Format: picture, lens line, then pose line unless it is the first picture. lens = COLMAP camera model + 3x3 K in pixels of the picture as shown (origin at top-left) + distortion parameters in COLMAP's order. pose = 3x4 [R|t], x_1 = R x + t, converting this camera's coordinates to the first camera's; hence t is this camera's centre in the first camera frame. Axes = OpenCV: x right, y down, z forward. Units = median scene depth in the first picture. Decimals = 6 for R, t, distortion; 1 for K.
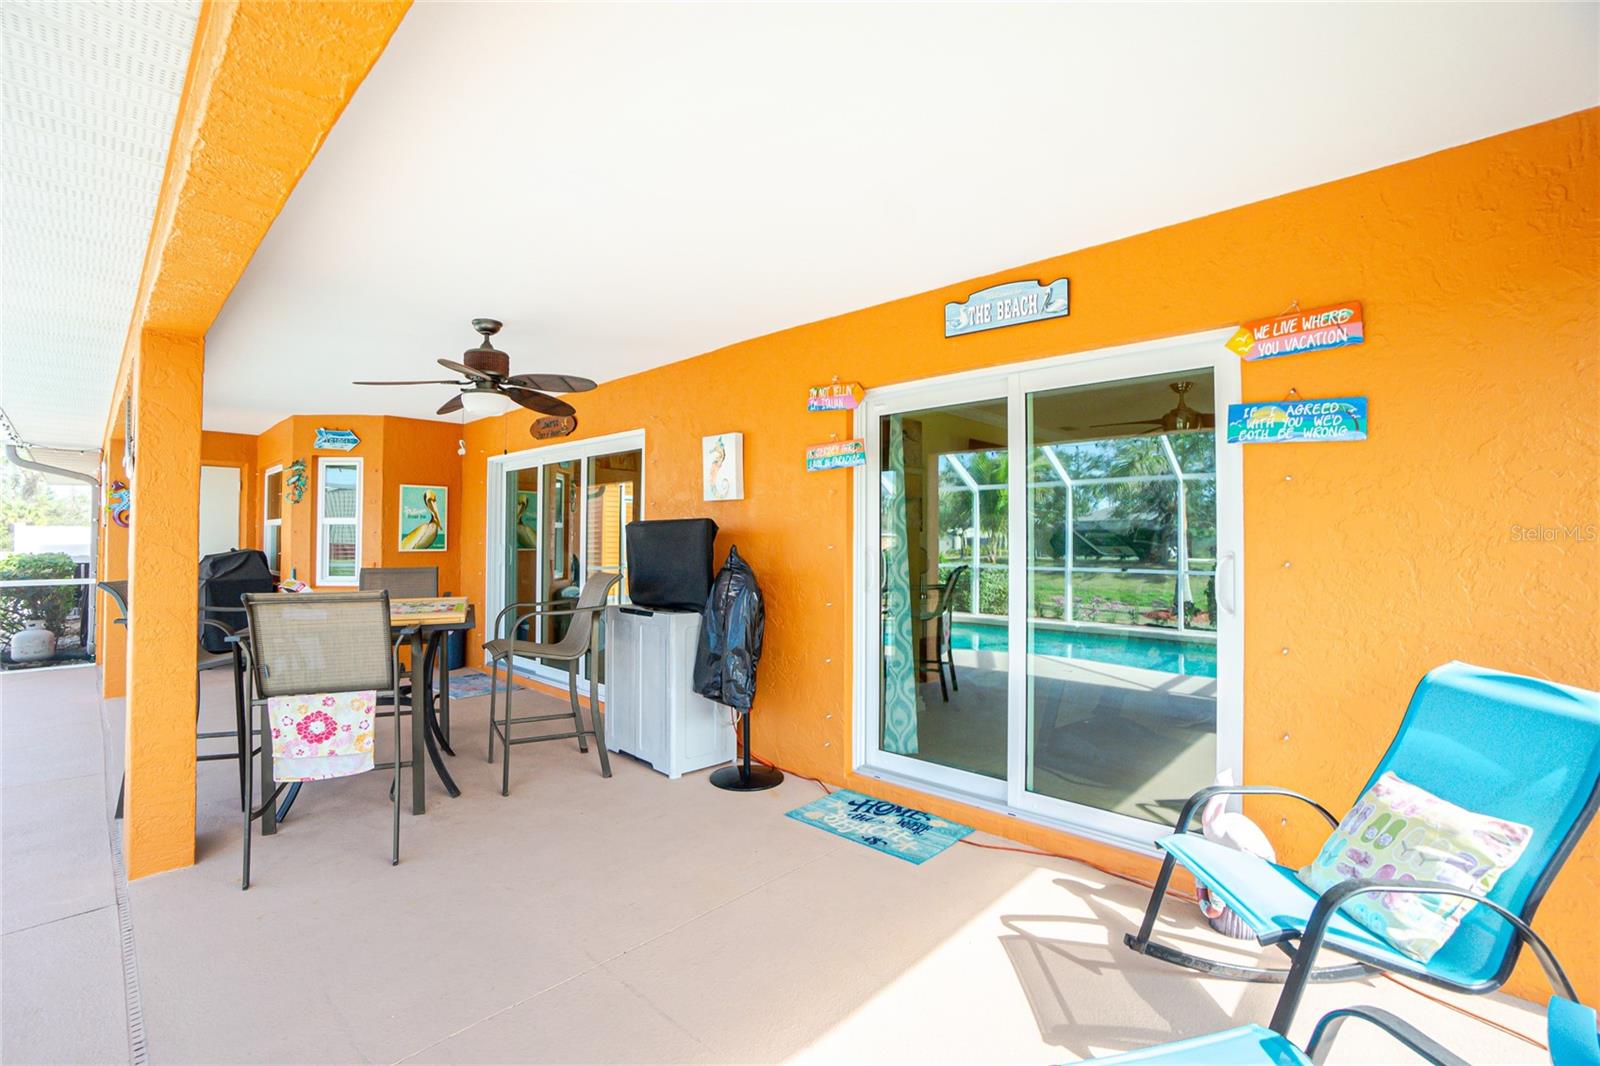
lens RADIAL K [[722.1, 0, 800.0], [0, 722.1, 533.0], [0, 0, 1]] dist [-0.037932, 0.000109]
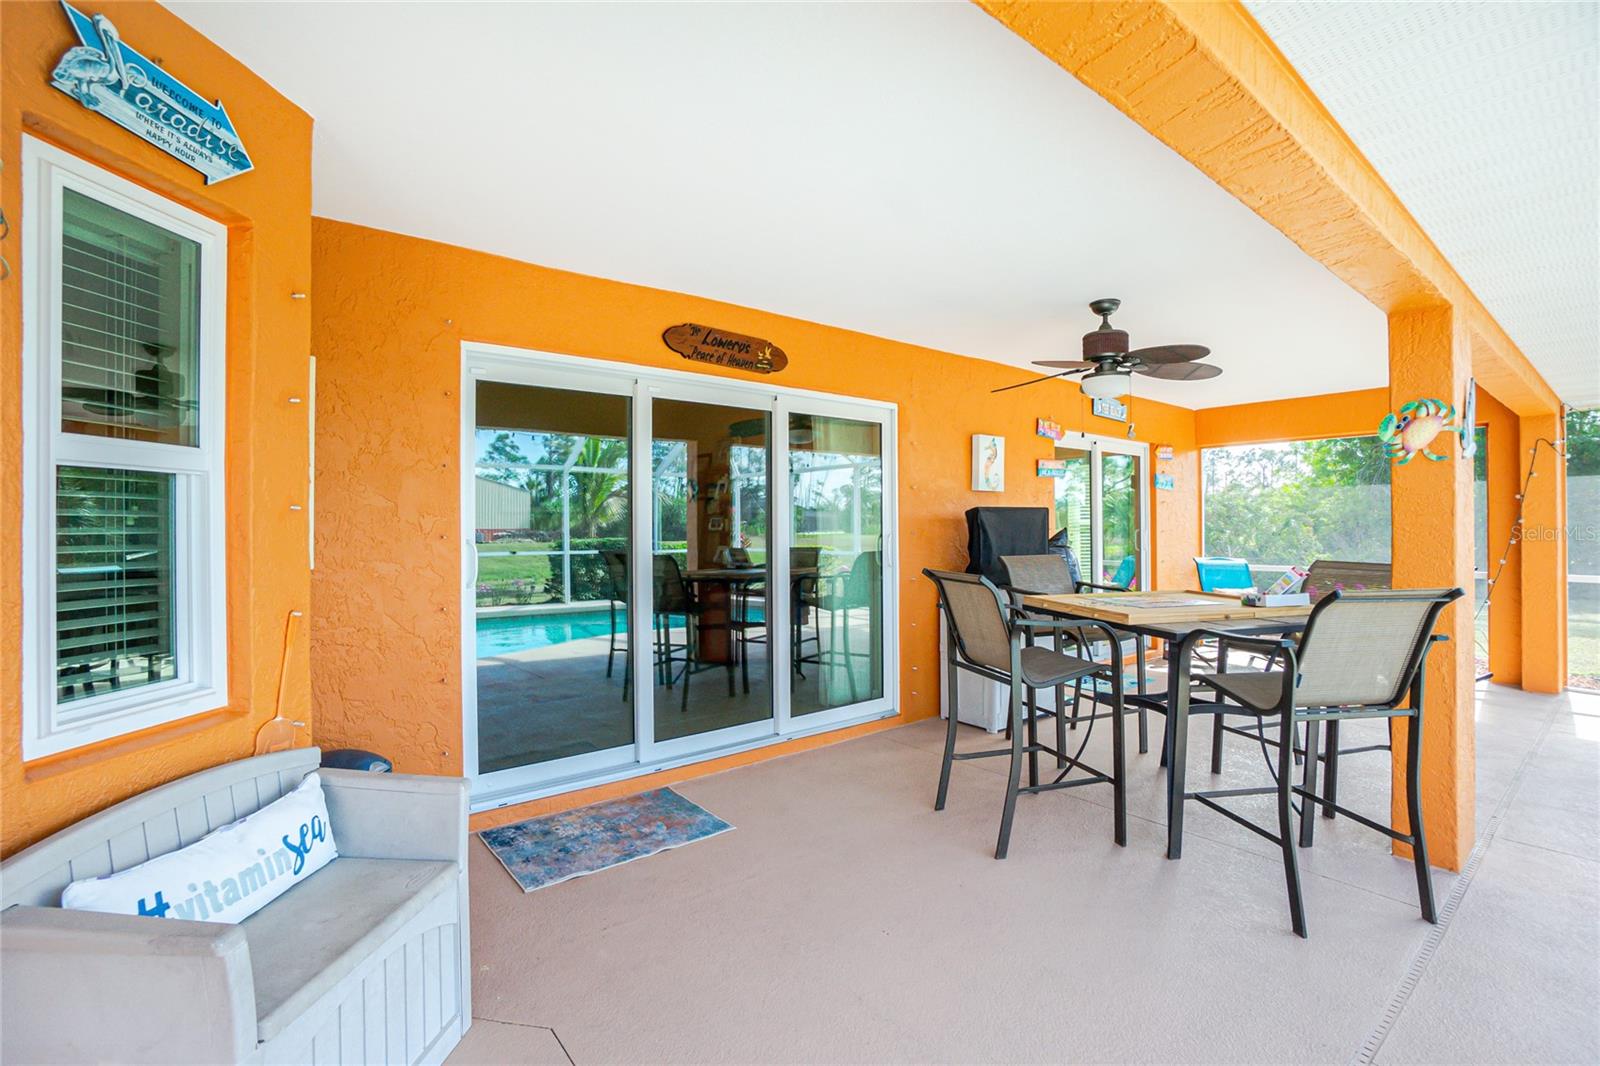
lens RADIAL K [[706.3, 0, 779.2], [0, 706.3, 550.7], [0, 0, 1]] dist [-0.001910, 0.000956]
pose [[0.154033, -0.034847, 0.987451, -1.500314], [-0.006173, 0.999324, 0.036229, 0.016963], [-0.988046, -0.011676, 0.153713, 1.305412]]
